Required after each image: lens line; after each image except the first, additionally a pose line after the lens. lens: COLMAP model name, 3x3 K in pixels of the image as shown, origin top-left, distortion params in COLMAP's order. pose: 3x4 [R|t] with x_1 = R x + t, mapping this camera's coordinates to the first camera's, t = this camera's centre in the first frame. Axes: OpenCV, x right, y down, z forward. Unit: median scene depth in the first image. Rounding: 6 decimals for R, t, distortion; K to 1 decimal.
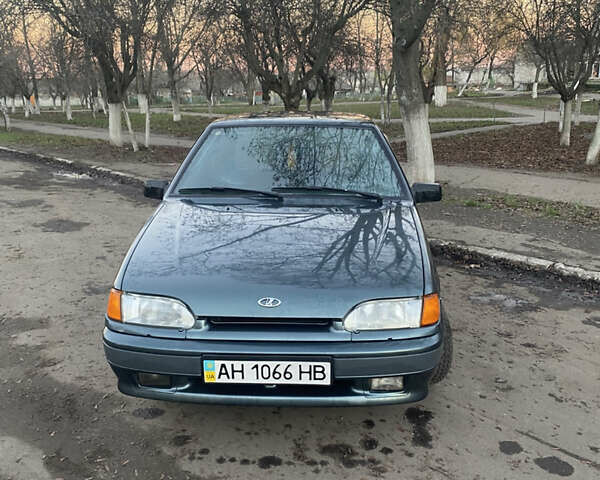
lens RADIAL K [[605.9, 0, 301.7], [0, 605.9, 238.5], [0, 0, 1]] dist [0.096094, -0.182897]
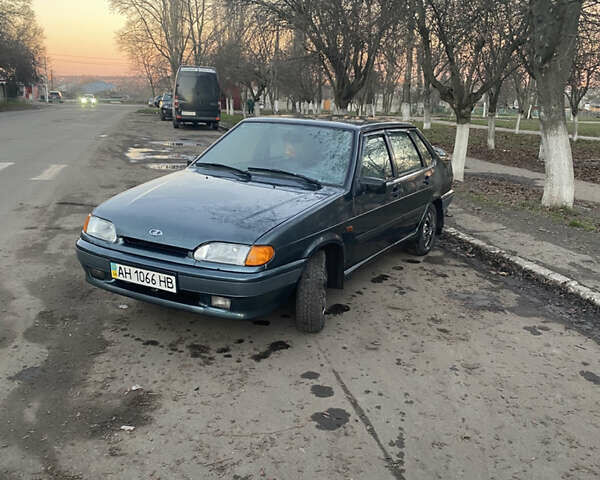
lens RADIAL K [[605.9, 0, 301.7], [0, 605.9, 238.5], [0, 0, 1]] dist [0.096094, -0.182897]
pose [[0.897908, 0.141530, -0.416809, 0.880548], [-0.147746, 0.988871, 0.017497, 0.040606], [0.414647, 0.045871, 0.908826, -0.199717]]
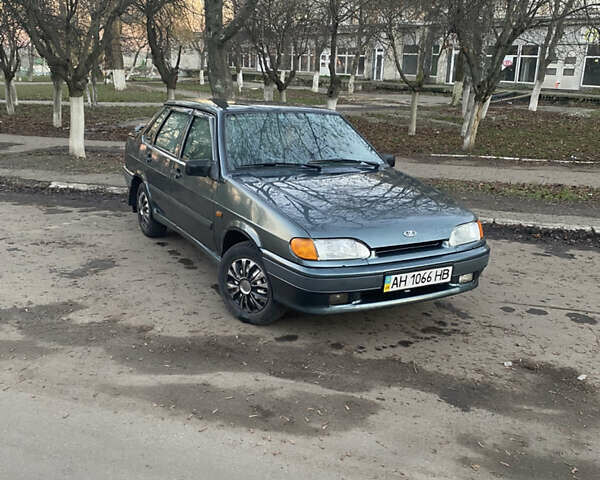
lens RADIAL K [[605.9, 0, 301.7], [0, 605.9, 238.5], [0, 0, 1]] dist [0.096094, -0.182897]
pose [[0.849956, -0.105168, 0.516250, -1.034284], [0.091891, 0.994447, 0.051295, 0.017205], [-0.518778, 0.003840, 0.854901, -0.127362]]
